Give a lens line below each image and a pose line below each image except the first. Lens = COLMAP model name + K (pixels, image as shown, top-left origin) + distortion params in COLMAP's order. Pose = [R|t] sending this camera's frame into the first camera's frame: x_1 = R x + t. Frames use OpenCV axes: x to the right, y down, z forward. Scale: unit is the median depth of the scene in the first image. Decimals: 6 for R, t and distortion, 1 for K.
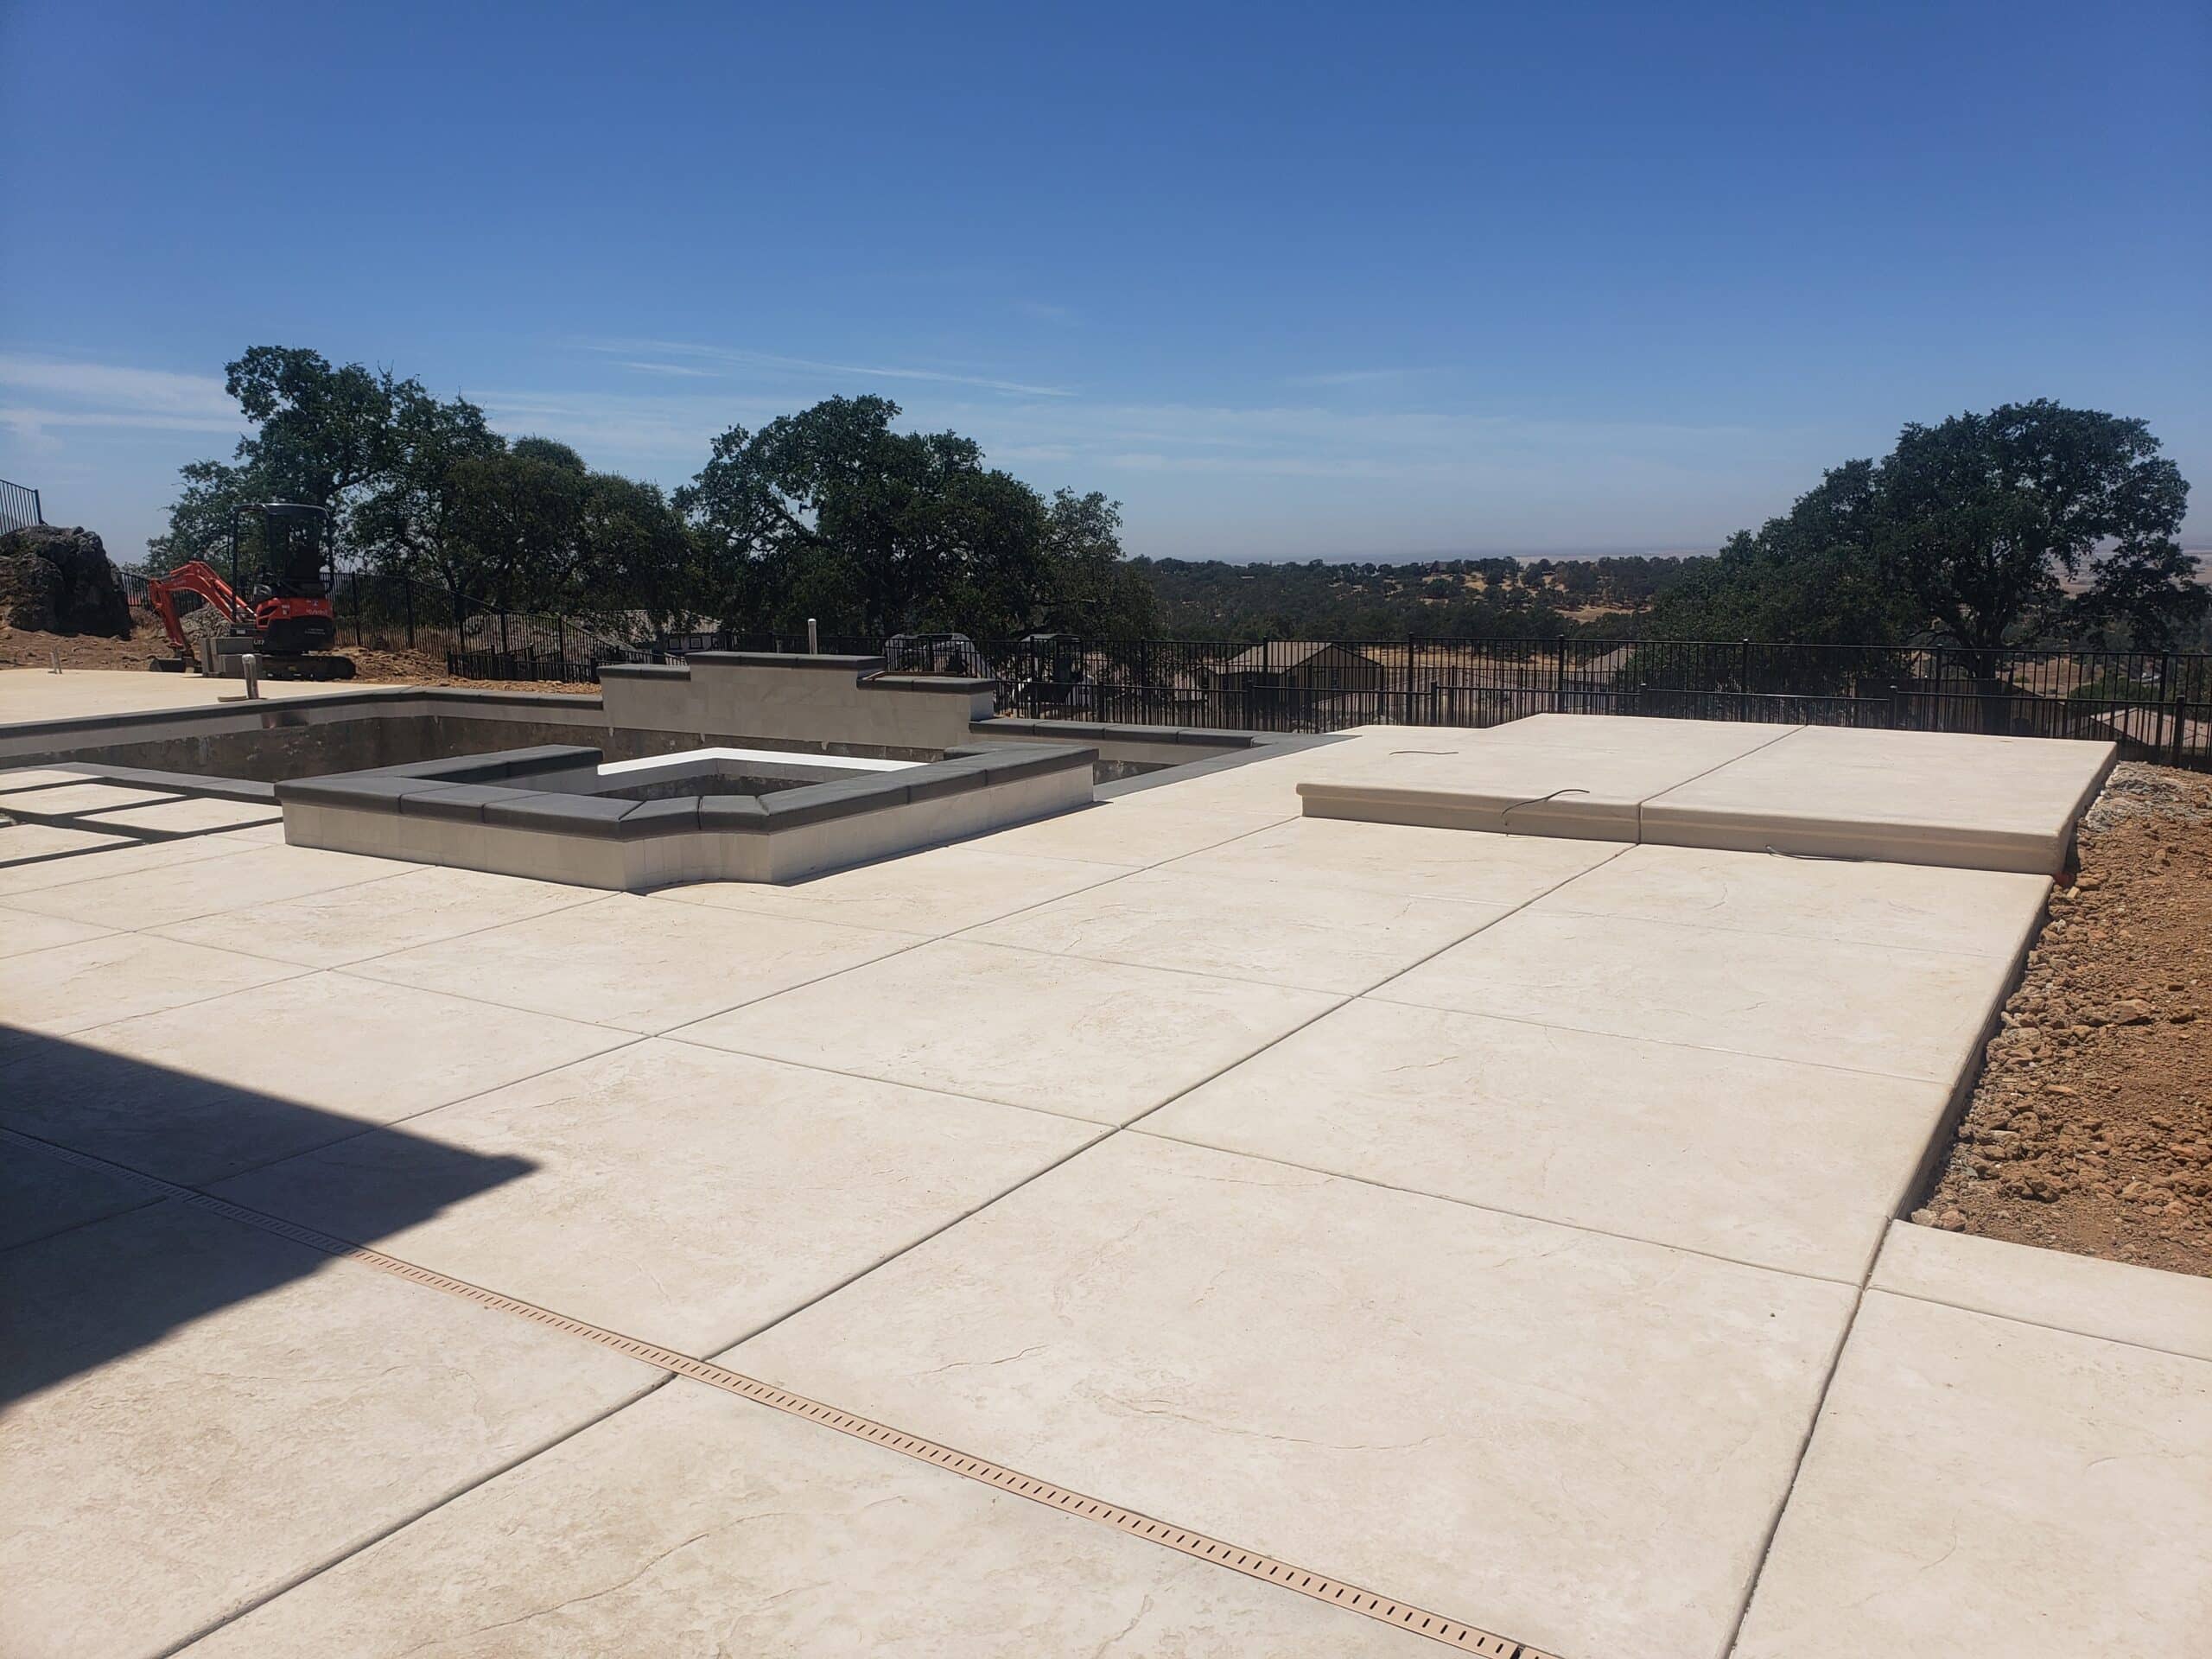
lens RADIAL K [[1714.4, 0, 1112.8], [0, 1714.4, 818.7], [0, 0, 1]] dist [0.050184, -0.054547]
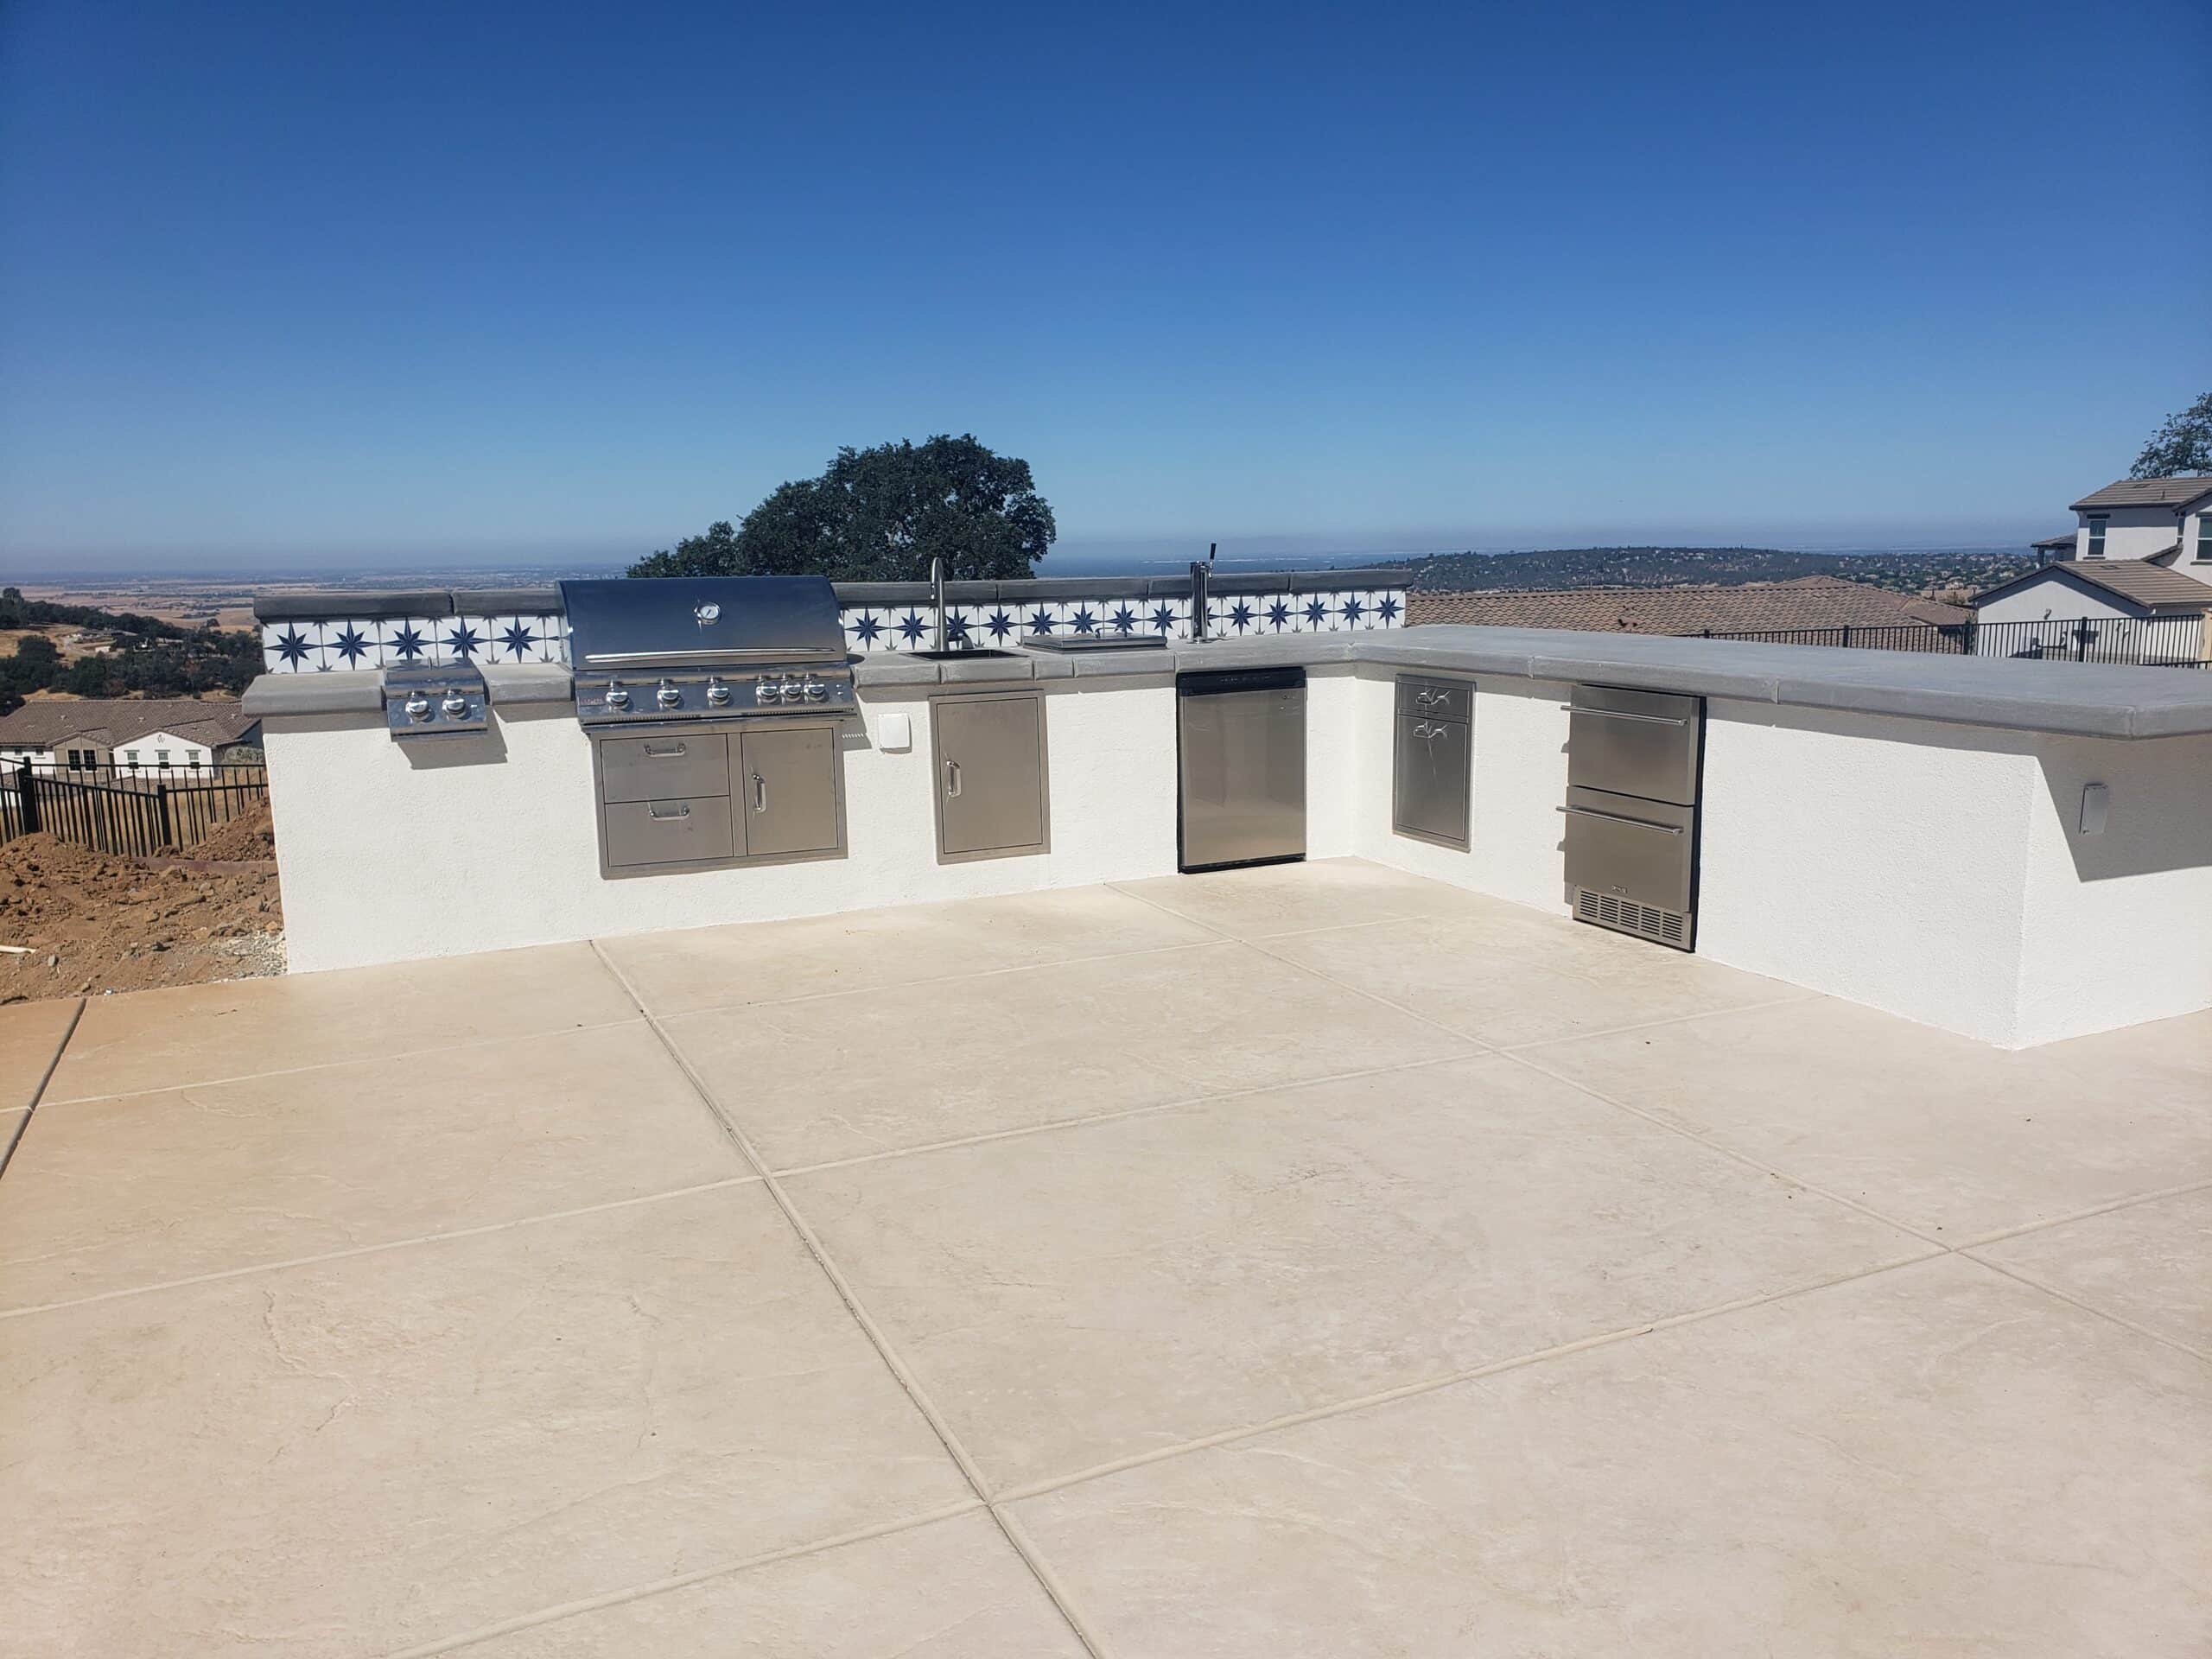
lens RADIAL K [[1714.4, 0, 1098.6], [0, 1714.4, 824.2], [0, 0, 1]] dist [0.050184, -0.054547]
pose [[0.538104, -0.128745, 0.832988, -0.393602], [0.141025, 0.988087, 0.061616, -0.047707], [-0.830997, 0.084316, 0.549849, 0.337683]]
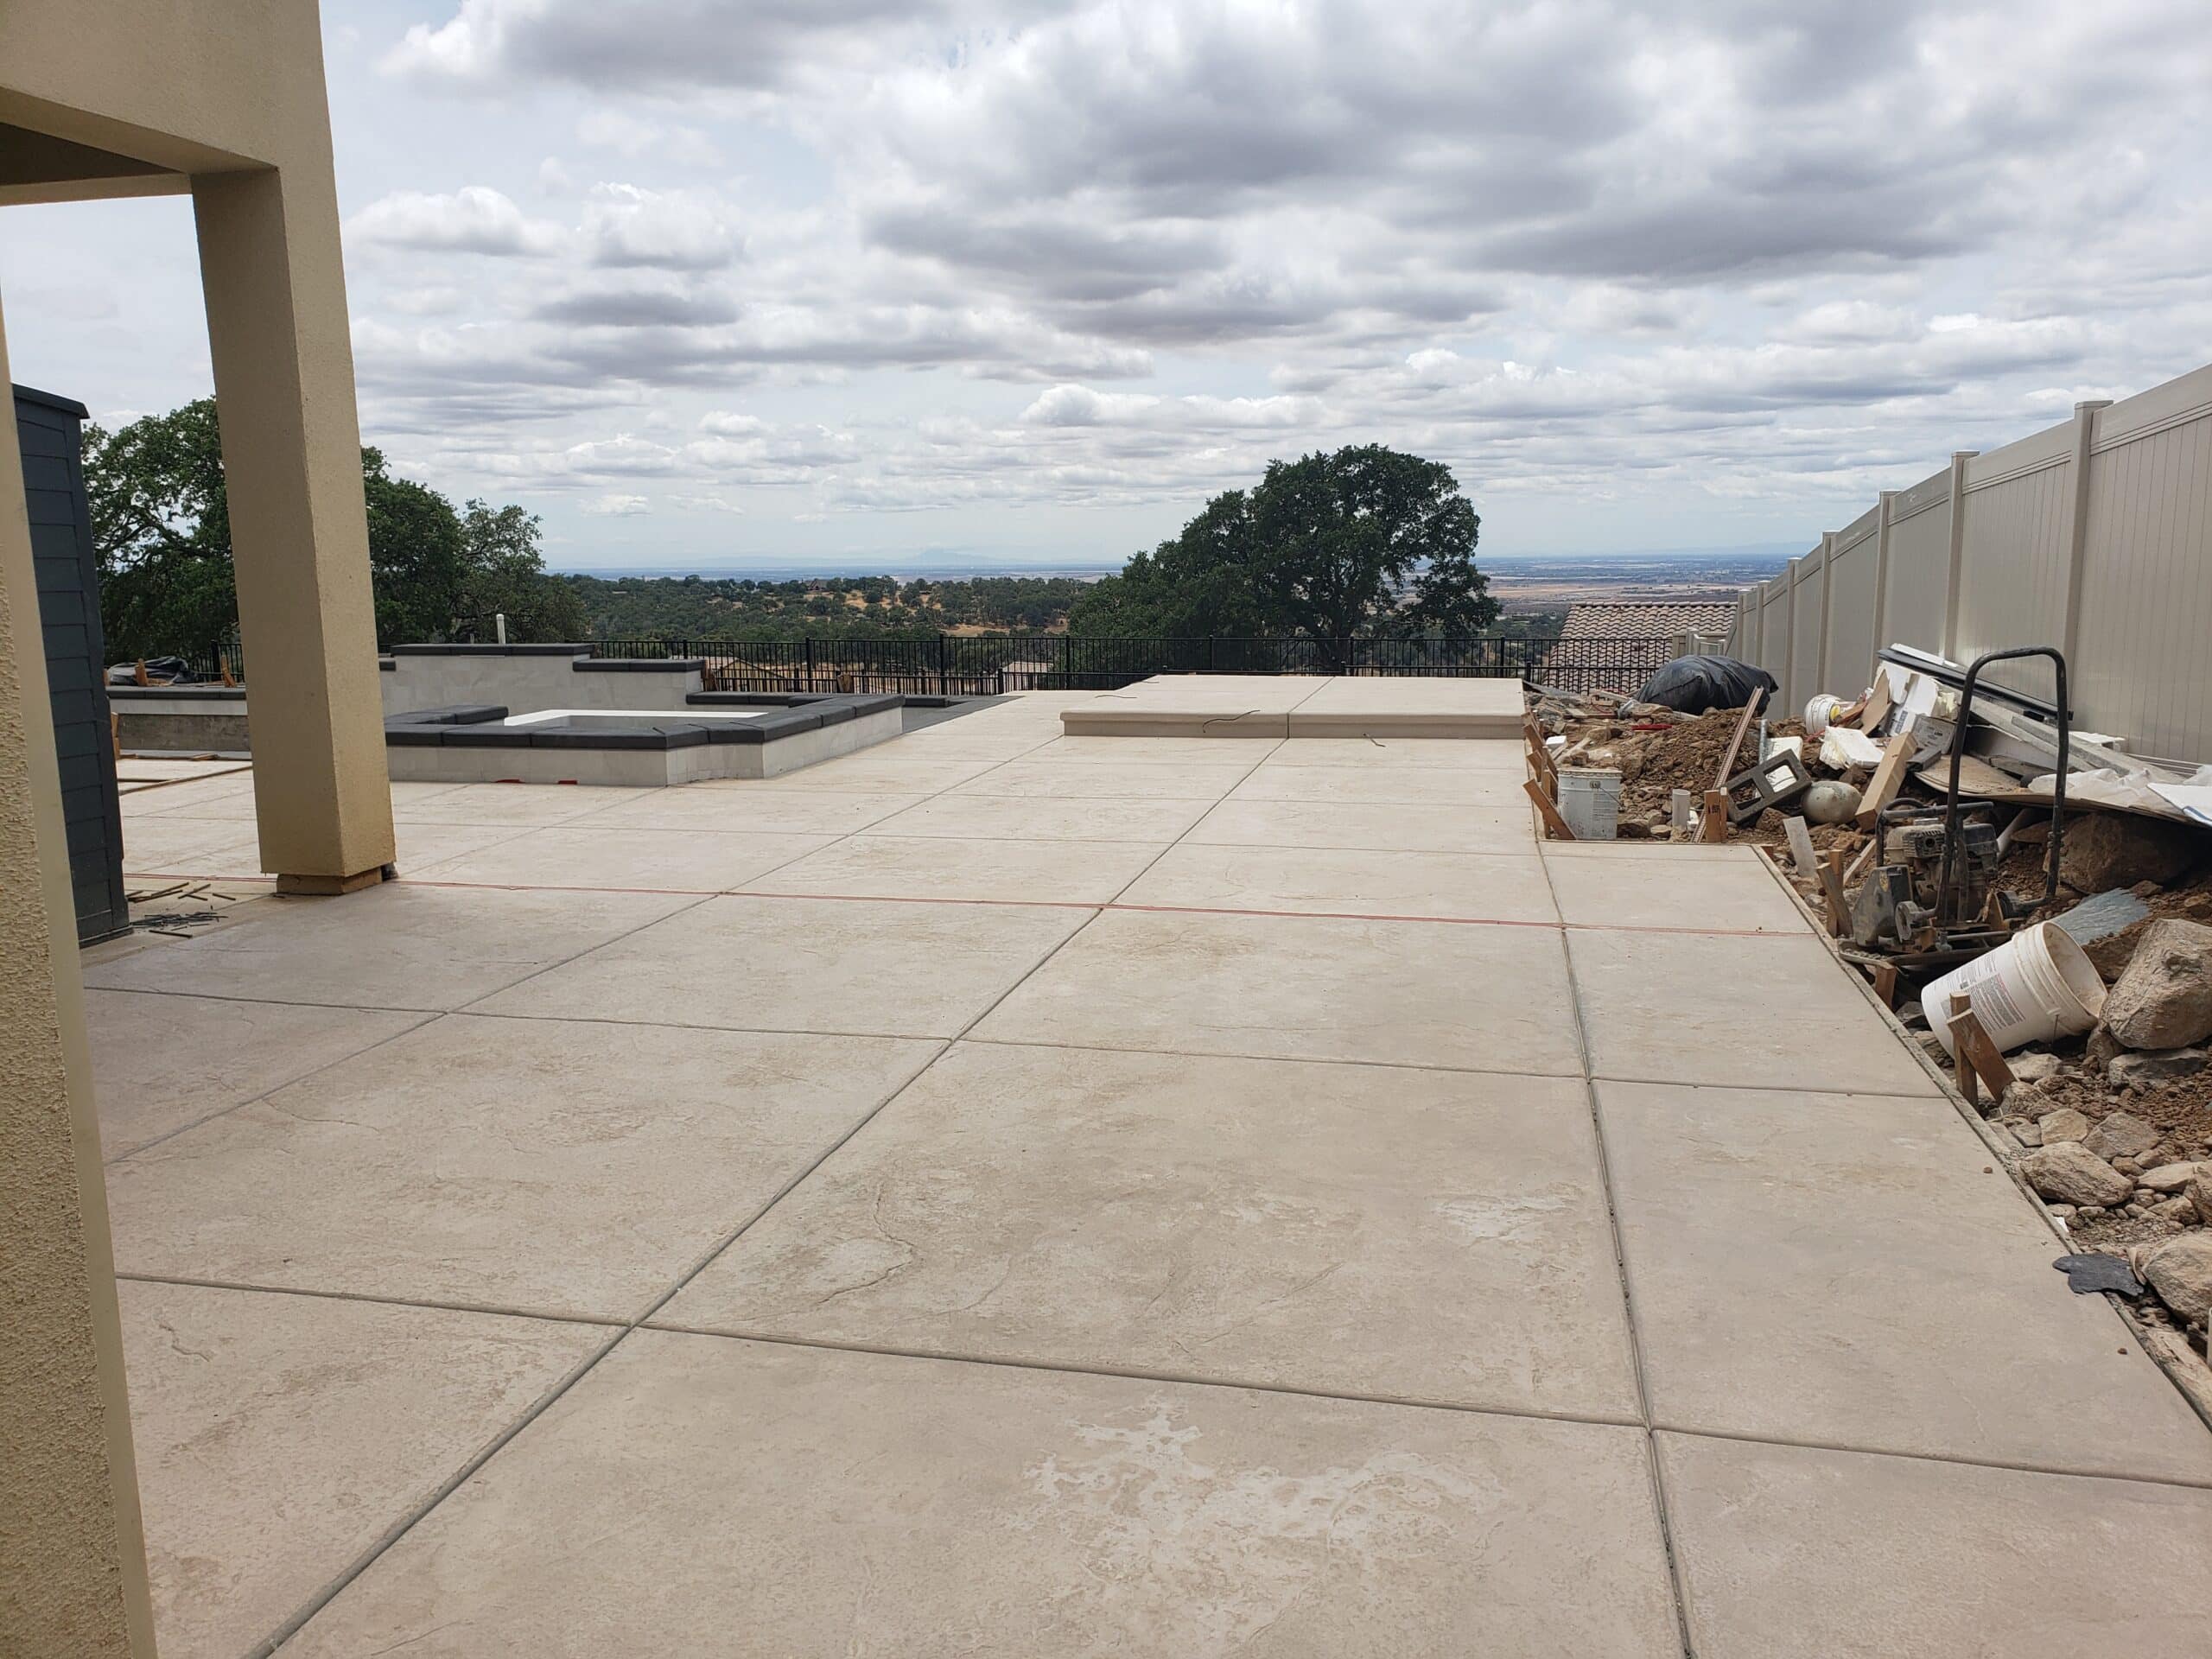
lens RADIAL K [[1714.4, 0, 1118.1], [0, 1714.4, 828.8], [0, 0, 1]] dist [0.050184, -0.054547]
pose [[0.936837, -0.049063, 0.346309, -0.054669], [0.050733, 0.998703, 0.004247, 0.011262], [-0.346069, 0.013591, 0.938111, -0.055940]]
